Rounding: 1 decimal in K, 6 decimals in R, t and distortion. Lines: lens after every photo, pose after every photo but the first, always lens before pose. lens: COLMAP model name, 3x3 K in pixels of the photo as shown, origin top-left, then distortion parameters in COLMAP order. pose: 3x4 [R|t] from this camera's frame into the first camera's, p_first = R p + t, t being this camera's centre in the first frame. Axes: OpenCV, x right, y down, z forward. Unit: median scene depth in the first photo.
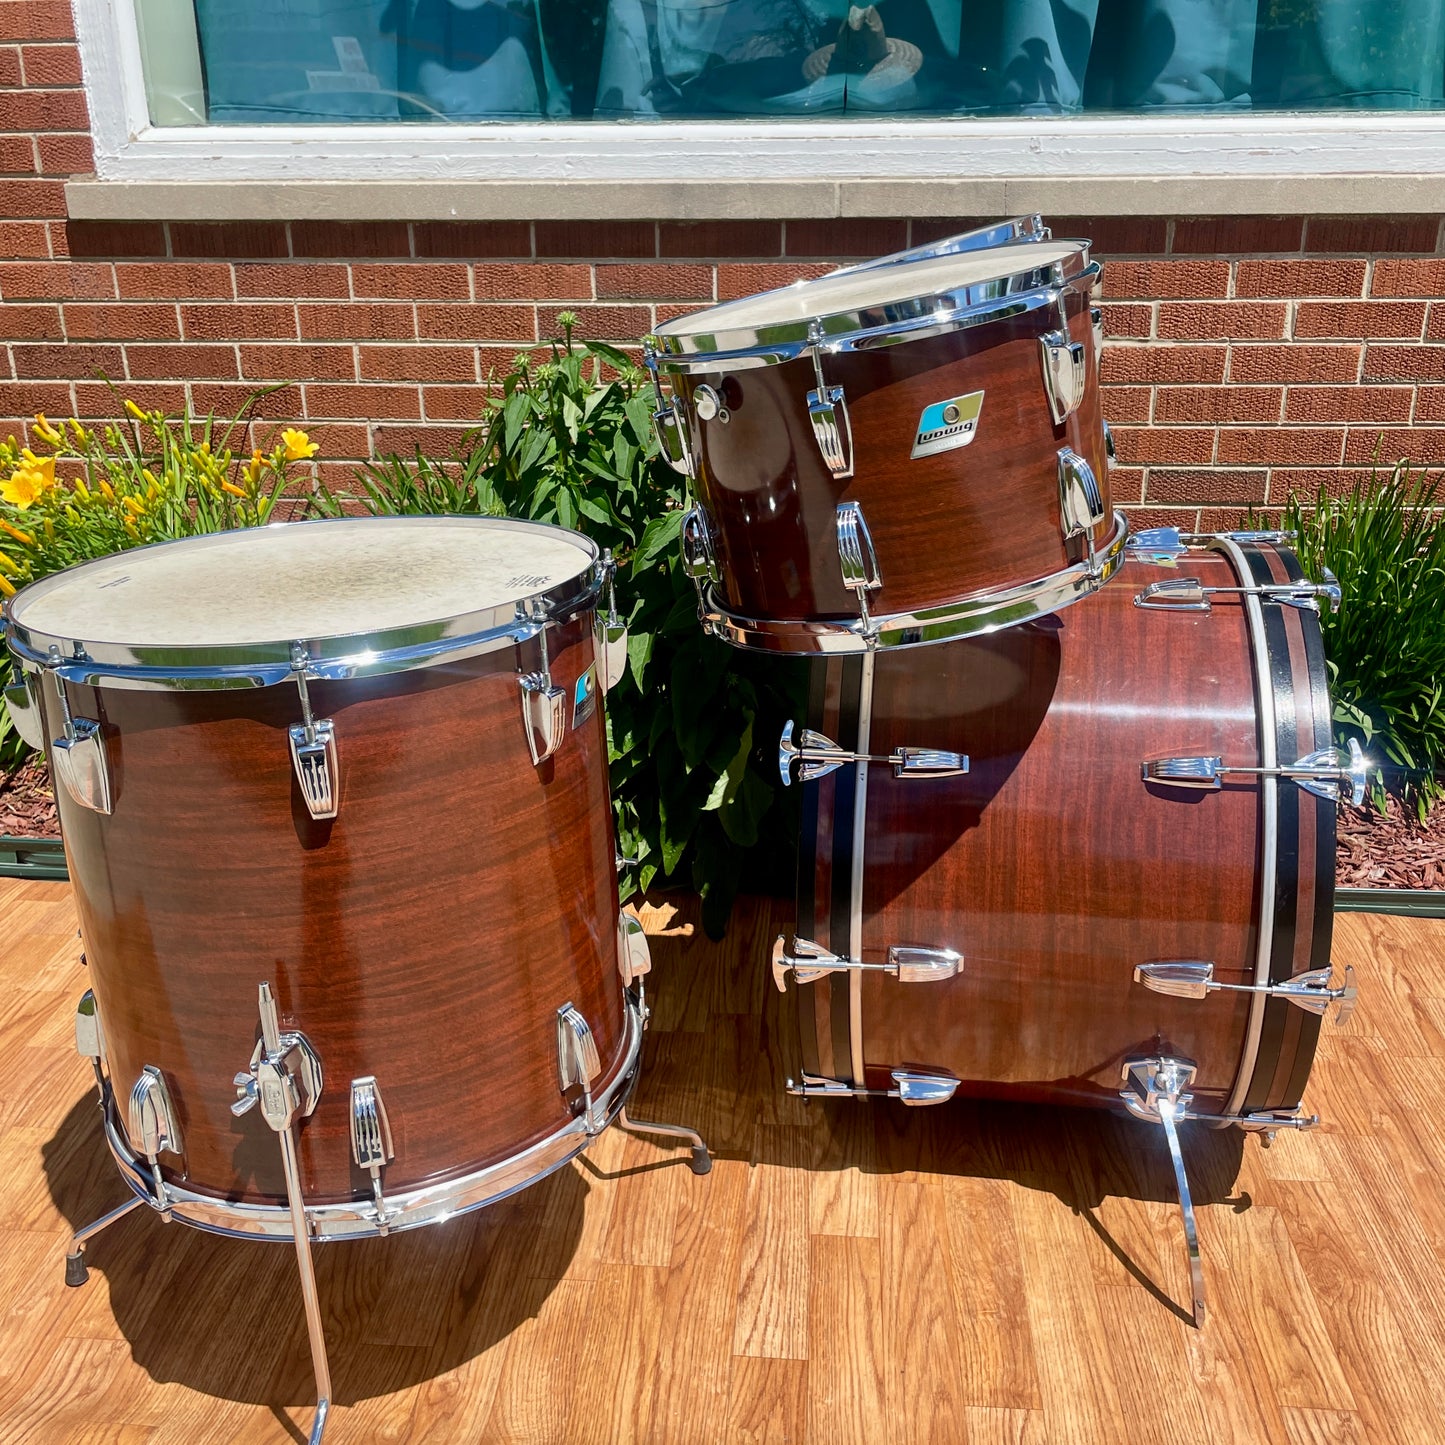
lens RADIAL K [[1504.7, 0, 724.7], [0, 1504.7, 704.4], [0, 0, 1]] dist [0.078563, -0.112909]
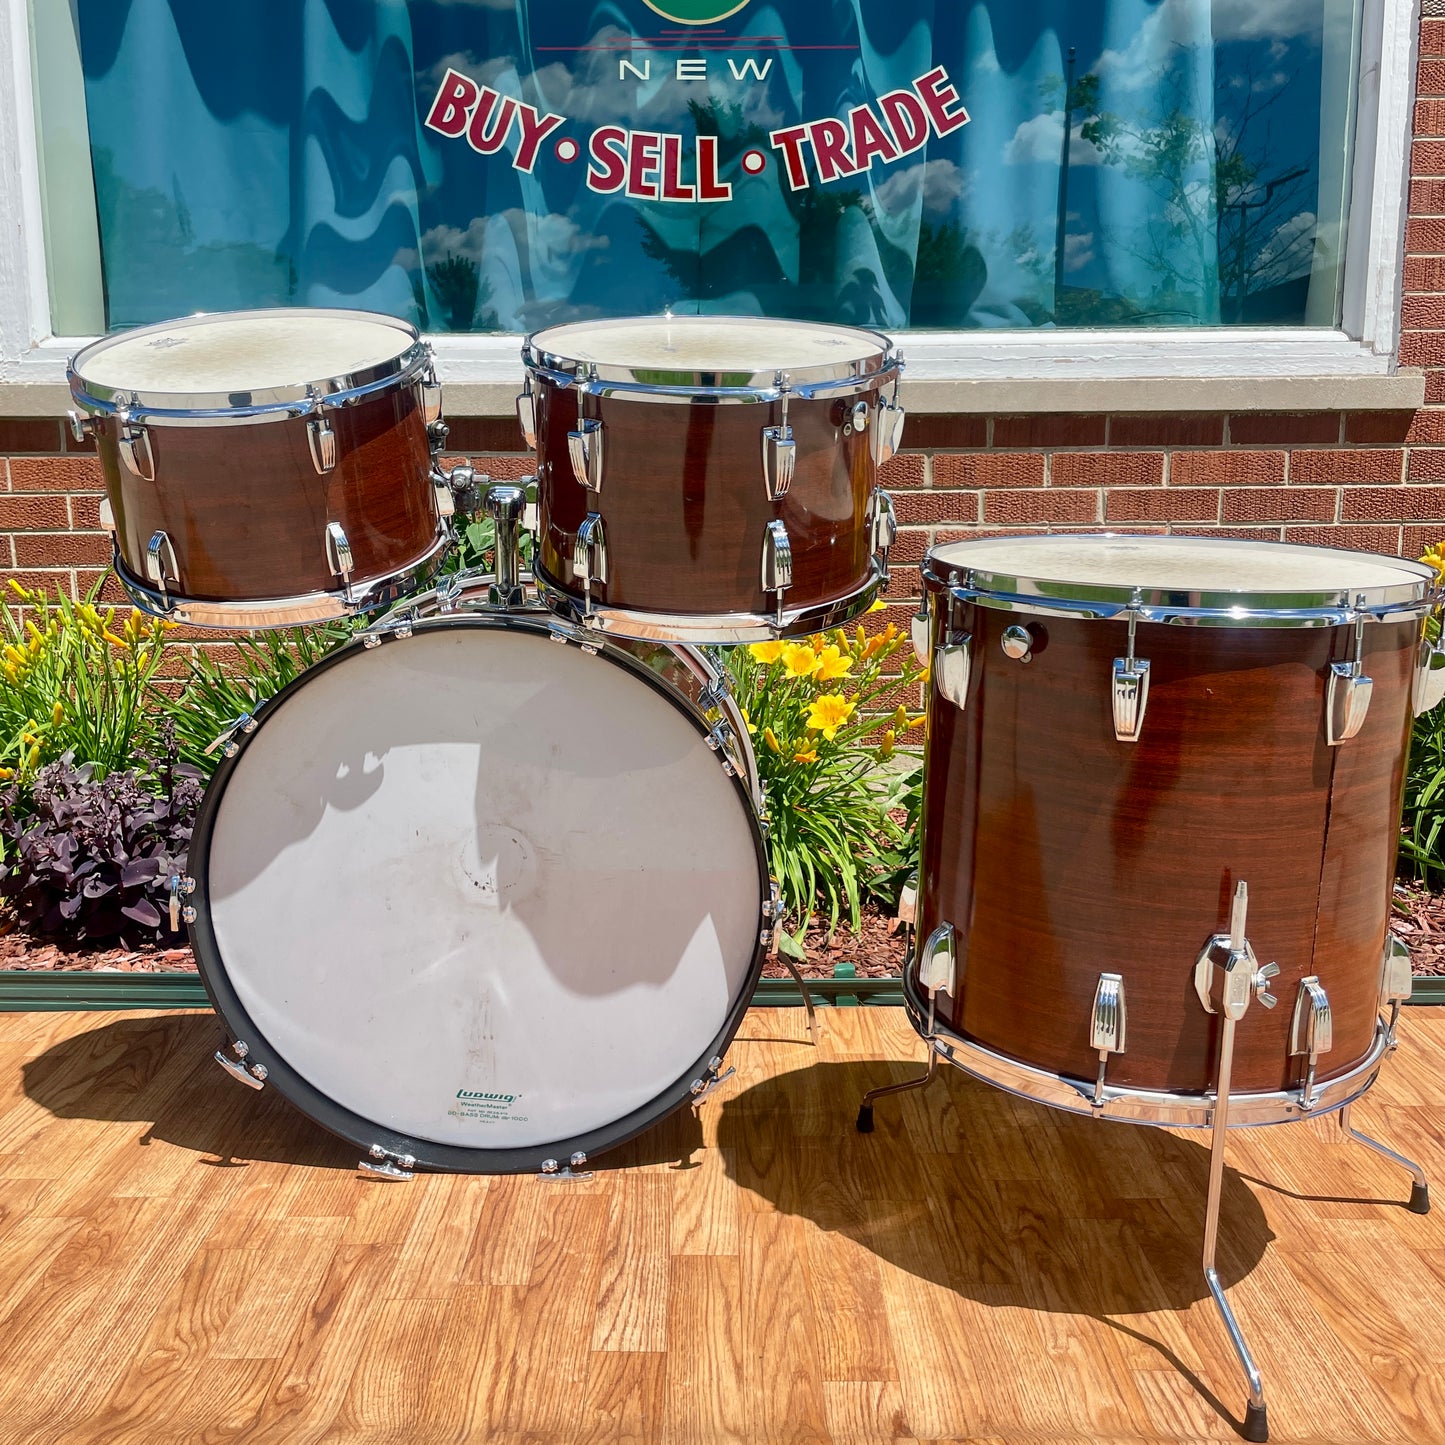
lens RADIAL K [[1489.5, 0, 713.3], [0, 1489.5, 727.5], [0, 0, 1]] dist [0.085112, -0.122575]
pose [[0.997380, -0.009514, 0.071707, 0.009183], [0.022904, 0.981843, -0.188307, 0.106968], [-0.068614, 0.189456, 0.979489, -0.022143]]
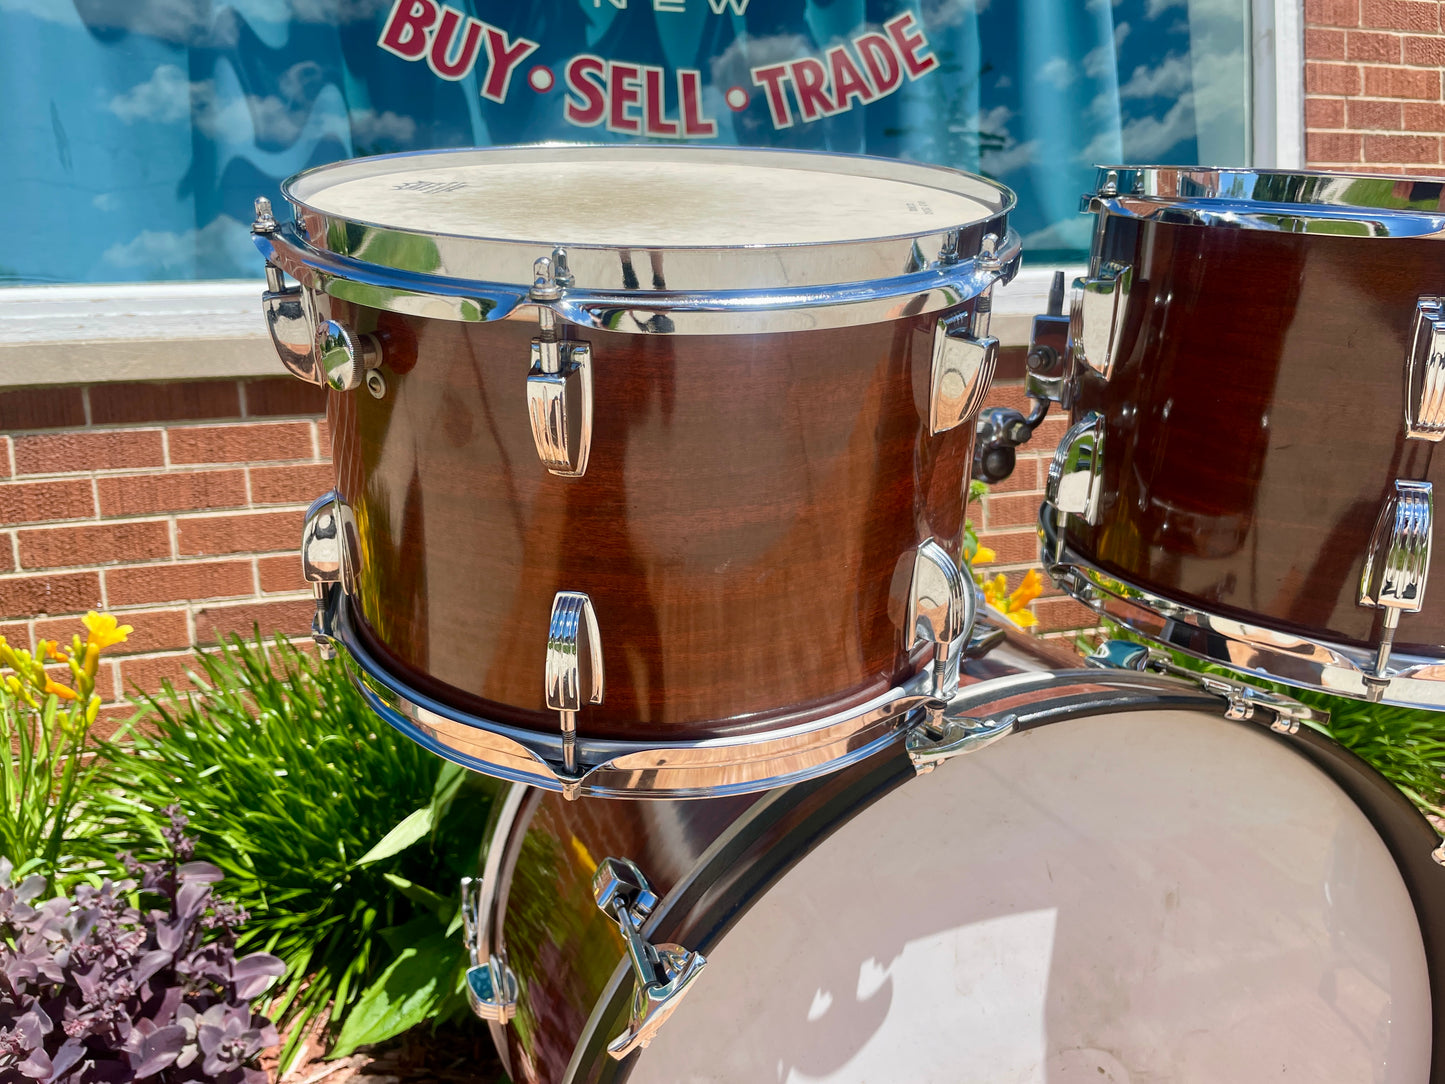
lens RADIAL K [[1107.2, 0, 726.2], [0, 1107.2, 532.5], [0, 0, 1]] dist [0.068943, -0.106772]
pose [[0.934144, -0.080029, 0.347807, -0.181357], [0.166713, 0.959525, -0.226976, -0.033521], [-0.315565, 0.270012, 0.909677, 0.340736]]
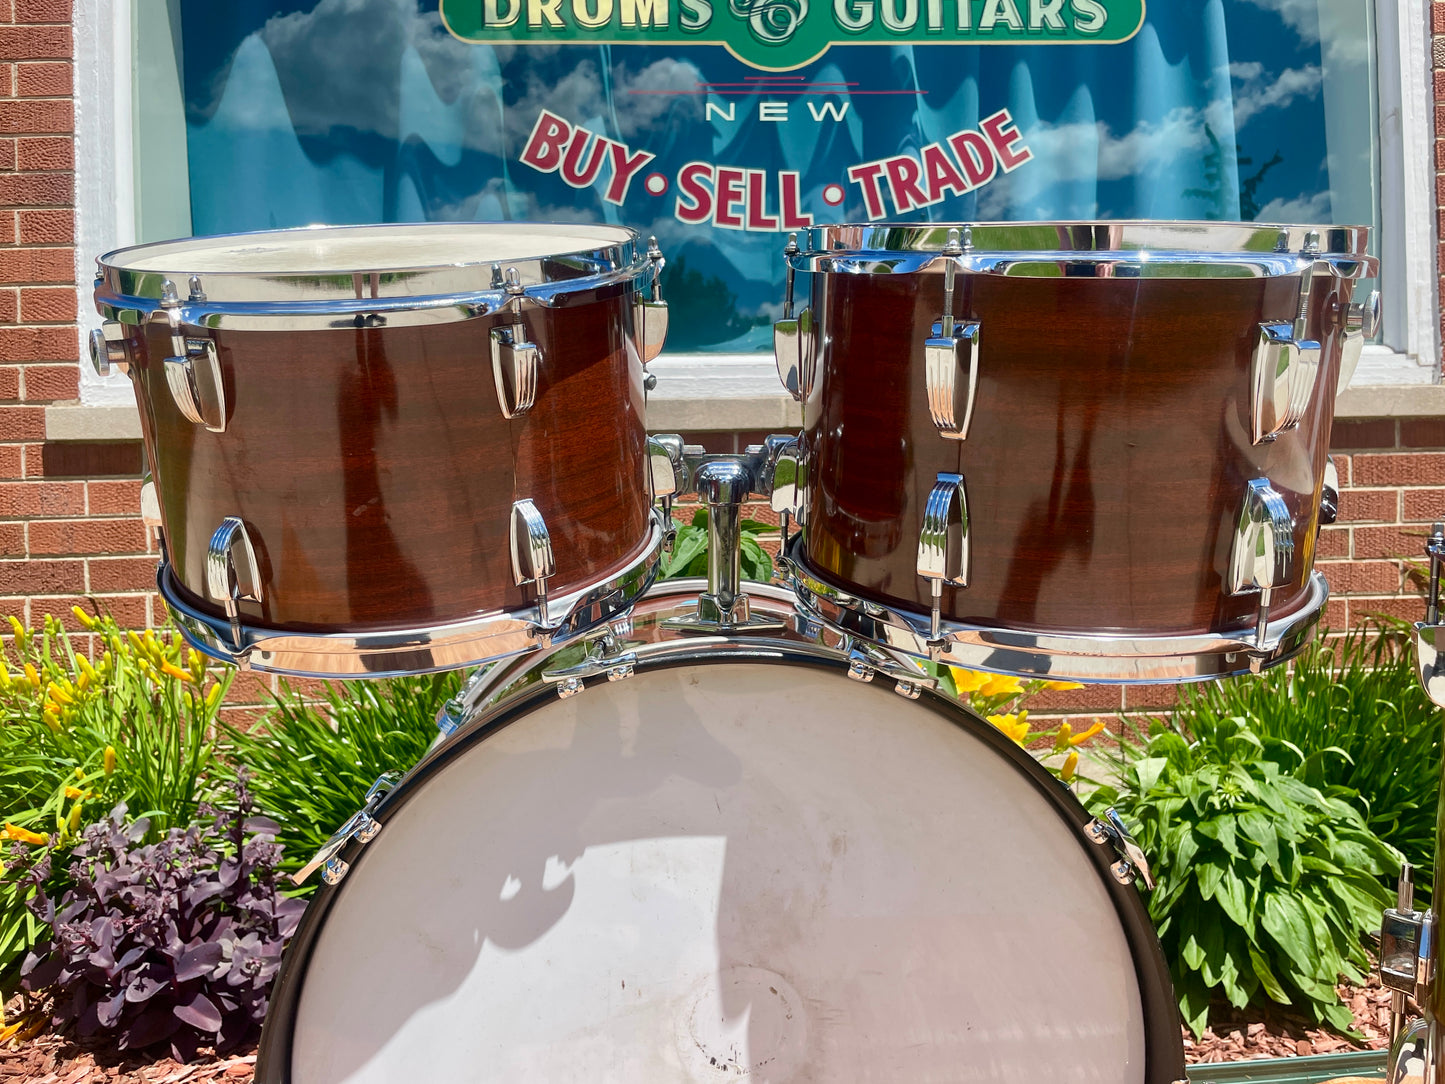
lens RADIAL K [[1103.4, 0, 735.4], [0, 1103.4, 534.7], [0, 0, 1]] dist [0.073797, -0.111974]
pose [[0.990573, -0.017371, 0.135882, -0.073945], [0.061863, 0.941746, -0.330587, 0.021815], [-0.122224, 0.335877, 0.933942, 0.267629]]
